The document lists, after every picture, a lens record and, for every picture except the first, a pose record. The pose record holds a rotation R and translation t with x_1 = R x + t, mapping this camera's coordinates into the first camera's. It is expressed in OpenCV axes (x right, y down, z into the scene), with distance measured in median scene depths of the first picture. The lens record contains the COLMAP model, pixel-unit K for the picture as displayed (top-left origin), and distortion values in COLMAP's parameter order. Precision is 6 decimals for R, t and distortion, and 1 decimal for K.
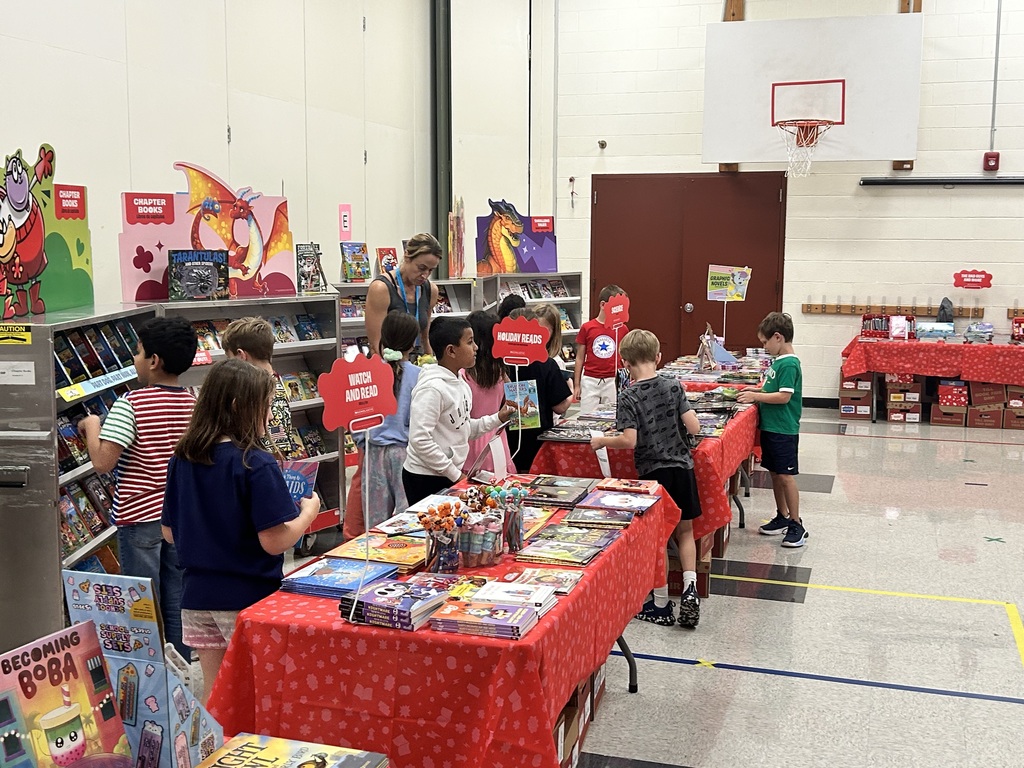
lens RADIAL K [[1169.4, 0, 512.0], [0, 1169.4, 384.0], [0, 0, 1]] dist [0.175512, -0.456186]
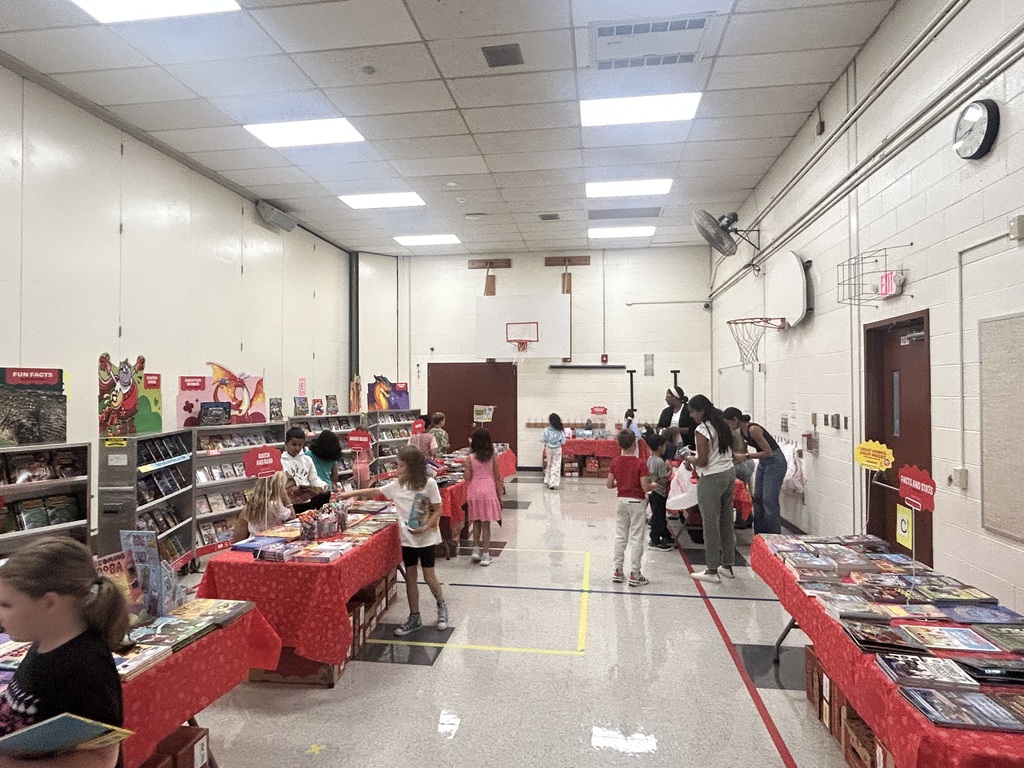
lens RADIAL K [[608.9, 0, 512.0], [0, 608.9, 384.0], [0, 0, 1]] dist [-0.003663, -0.001615]
pose [[0.987975, -0.006805, 0.154462, 0.089999], [0.027495, 0.990840, -0.132210, 0.014088], [-0.152148, 0.134867, 0.979113, -0.158227]]
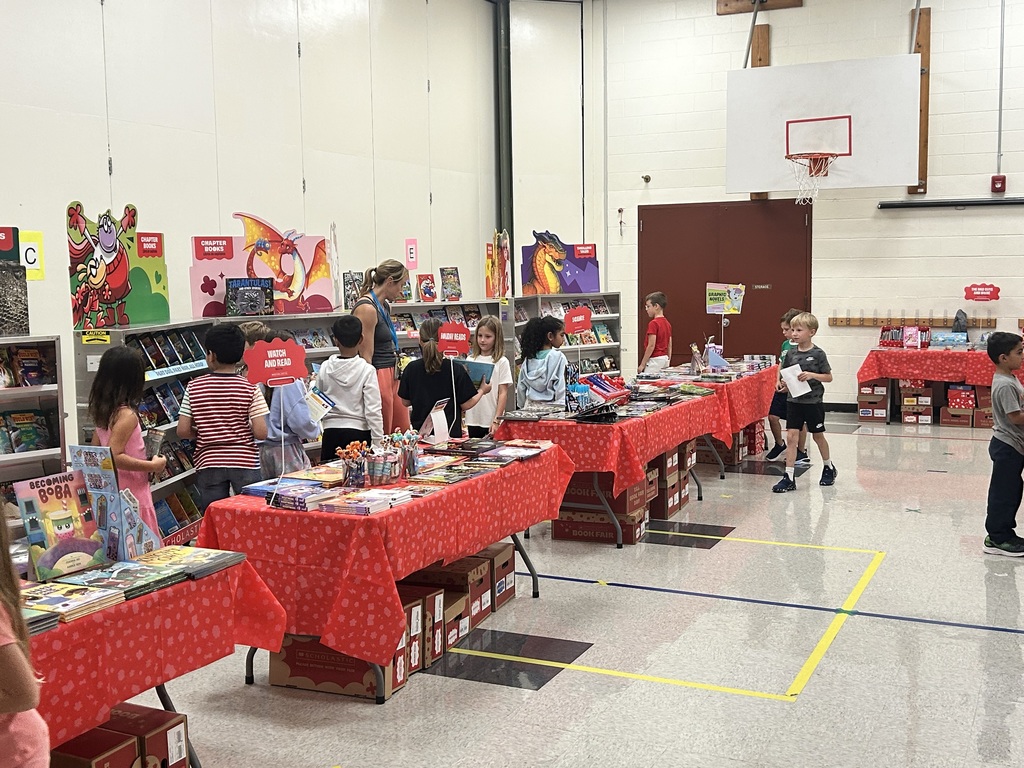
lens RADIAL K [[1203.0, 0, 512.0], [0, 1203.0, 384.0], [0, 0, 1]] dist [0.223829, -0.693550]
pose [[0.989522, -0.007409, -0.144192, 0.209988], [0.003697, 0.999655, -0.025991, 0.039816], [0.144335, 0.025186, 0.989208, -0.288003]]
